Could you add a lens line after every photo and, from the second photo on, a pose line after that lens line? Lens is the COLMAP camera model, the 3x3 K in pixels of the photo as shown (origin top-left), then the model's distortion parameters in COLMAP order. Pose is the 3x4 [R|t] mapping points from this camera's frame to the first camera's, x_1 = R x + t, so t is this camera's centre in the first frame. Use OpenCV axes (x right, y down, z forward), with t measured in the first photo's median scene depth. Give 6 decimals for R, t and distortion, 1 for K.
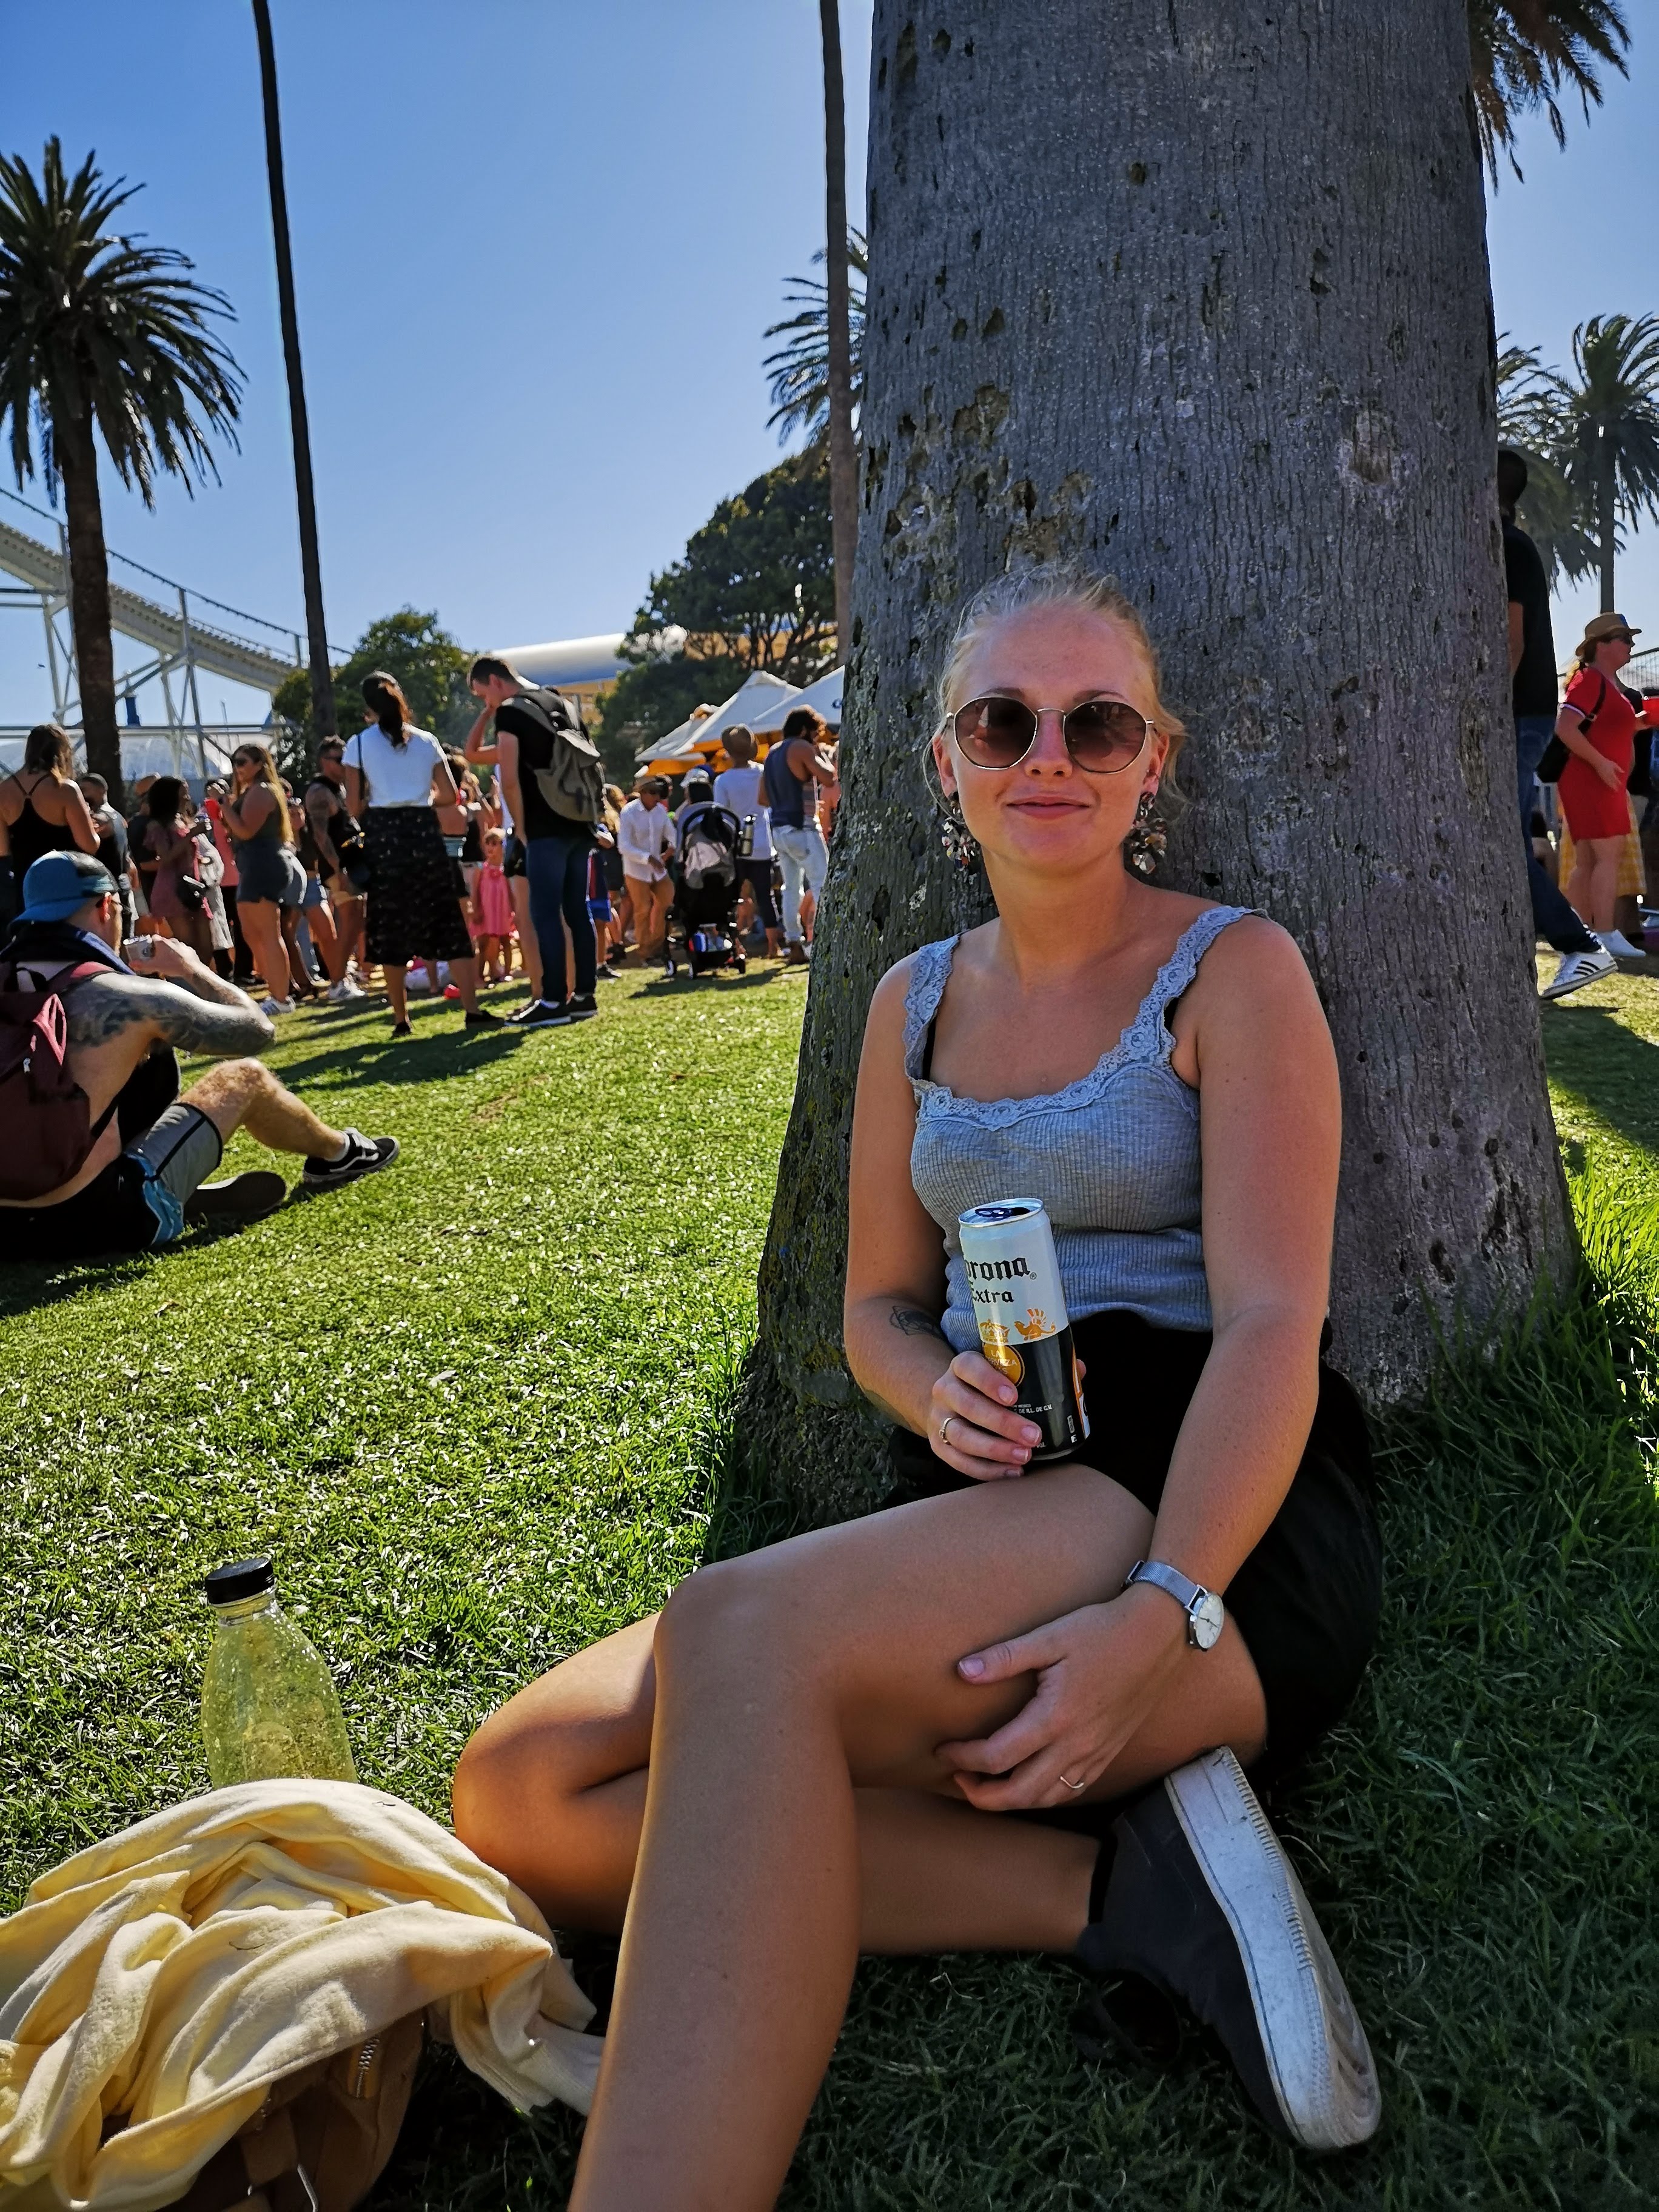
lens RADIAL K [[1736.3, 0, 826.9], [0, 1736.3, 1102.8], [0, 0, 1]] dist [0.013348, -0.010082]
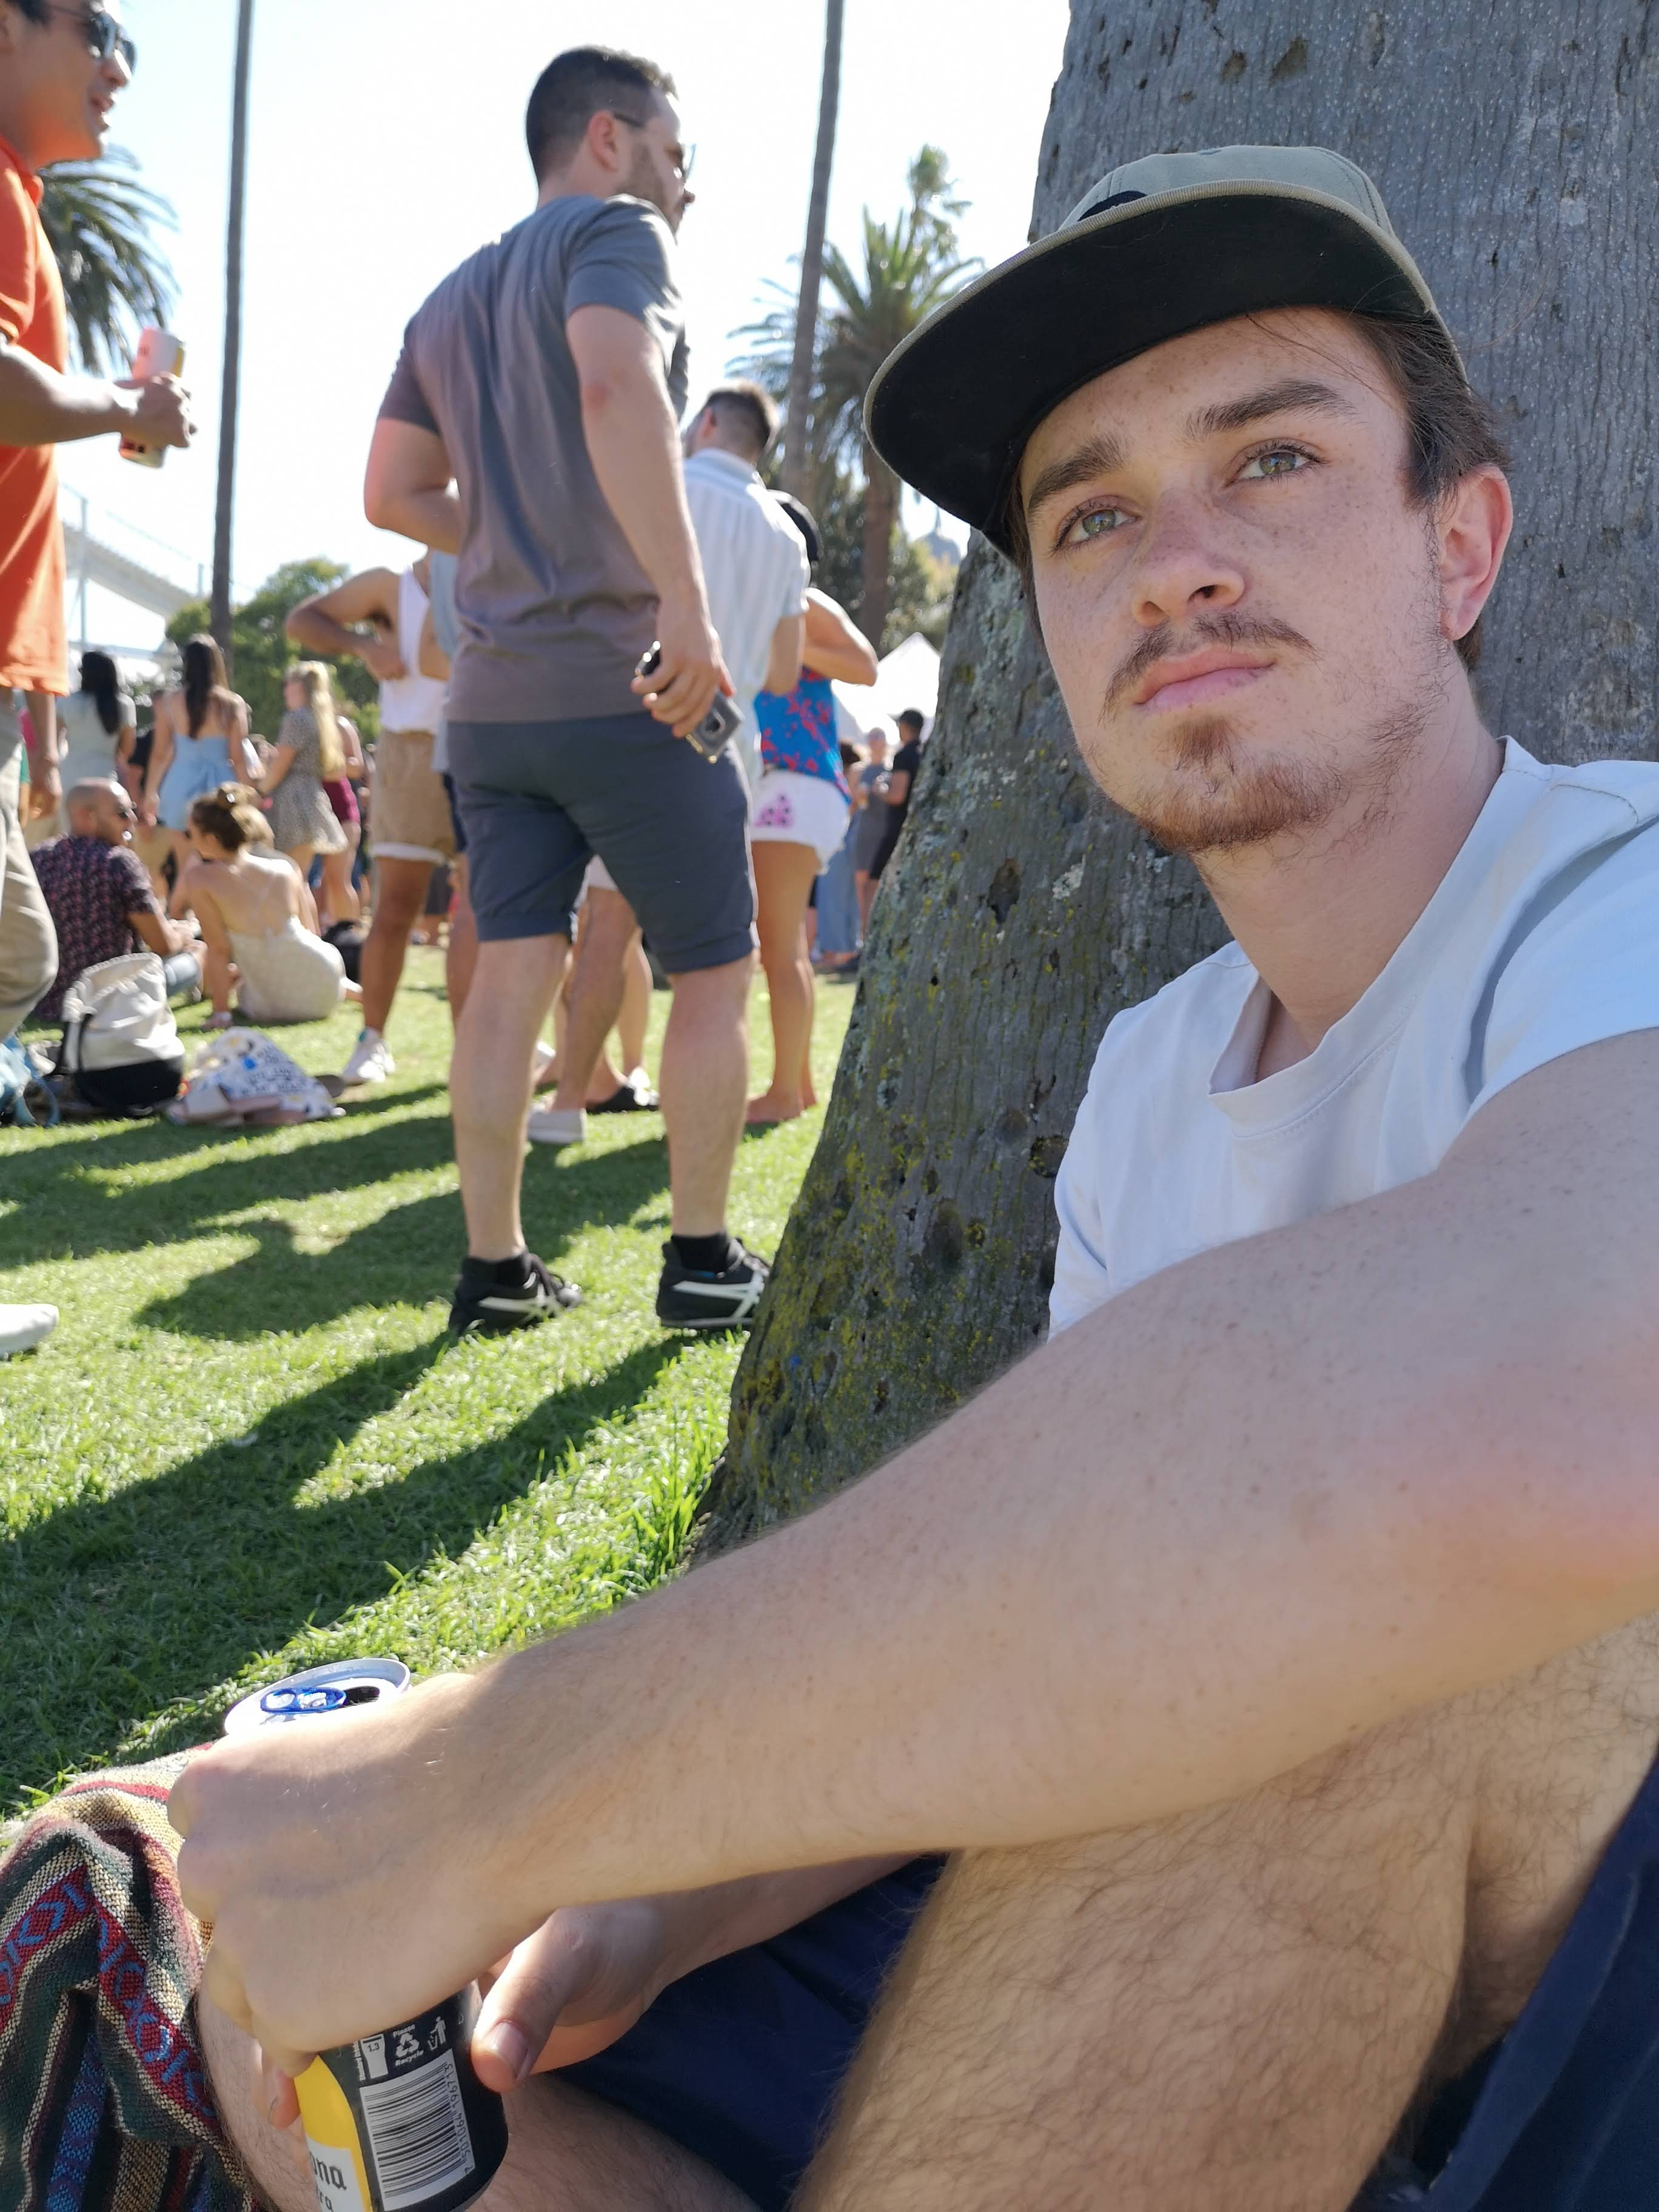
lens RADIAL K [[1736.3, 0, 833.1], [0, 1736.3, 1110.7], [0, 0, 1]] dist [0.013348, -0.010082]
pose [[0.988963, 0.122246, 0.083712, -0.086635], [-0.121573, 0.992496, -0.013112, -0.008725], [-0.084687, 0.002790, 0.996404, 0.330748]]
